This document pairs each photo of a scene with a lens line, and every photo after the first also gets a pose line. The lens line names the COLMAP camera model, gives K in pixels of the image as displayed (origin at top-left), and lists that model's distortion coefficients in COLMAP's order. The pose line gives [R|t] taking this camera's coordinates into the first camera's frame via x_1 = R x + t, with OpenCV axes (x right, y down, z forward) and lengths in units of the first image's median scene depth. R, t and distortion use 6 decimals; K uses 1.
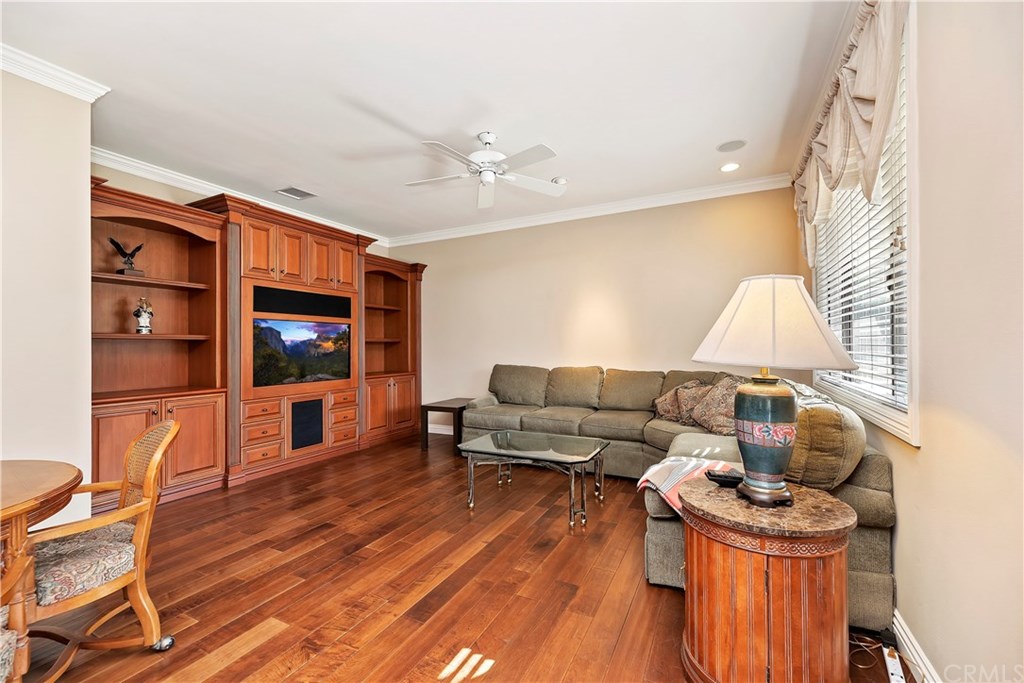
lens RADIAL K [[418.0, 0, 516.6], [0, 418.0, 340.8], [0, 0, 1]] dist [-0.002296, -0.000136]
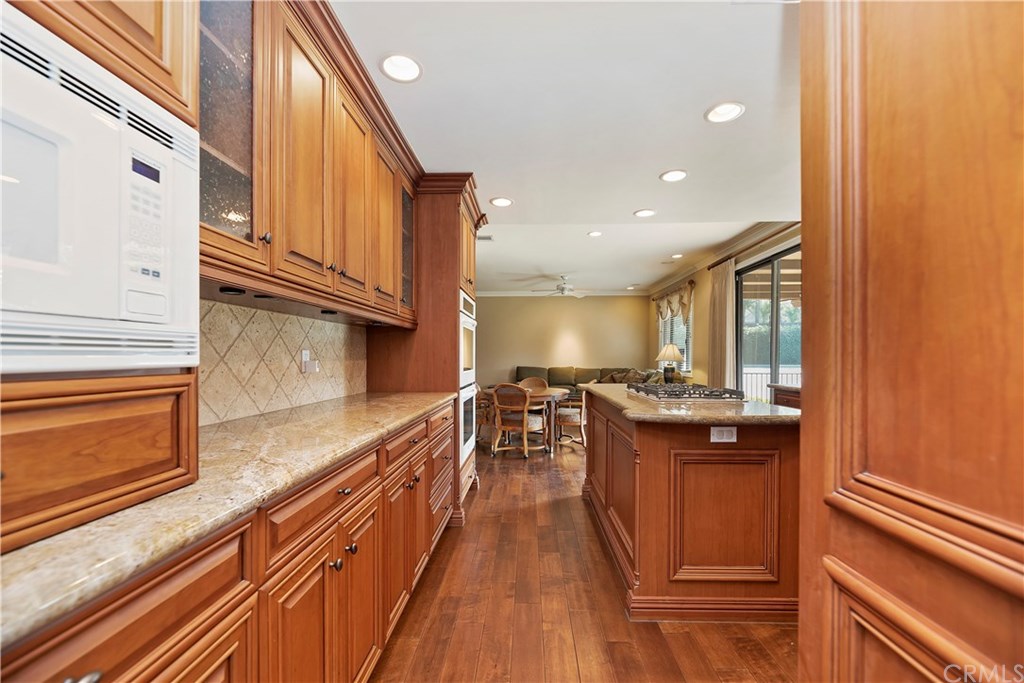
lens RADIAL K [[418.0, 0, 519.5], [0, 418.0, 359.6], [0, 0, 1]] dist [-0.002296, -0.000136]
pose [[0.906336, 0.006885, 0.422503, -1.111506], [-0.014409, 0.999789, 0.014617, -0.003042], [-0.422313, -0.019336, 0.906244, -0.974612]]
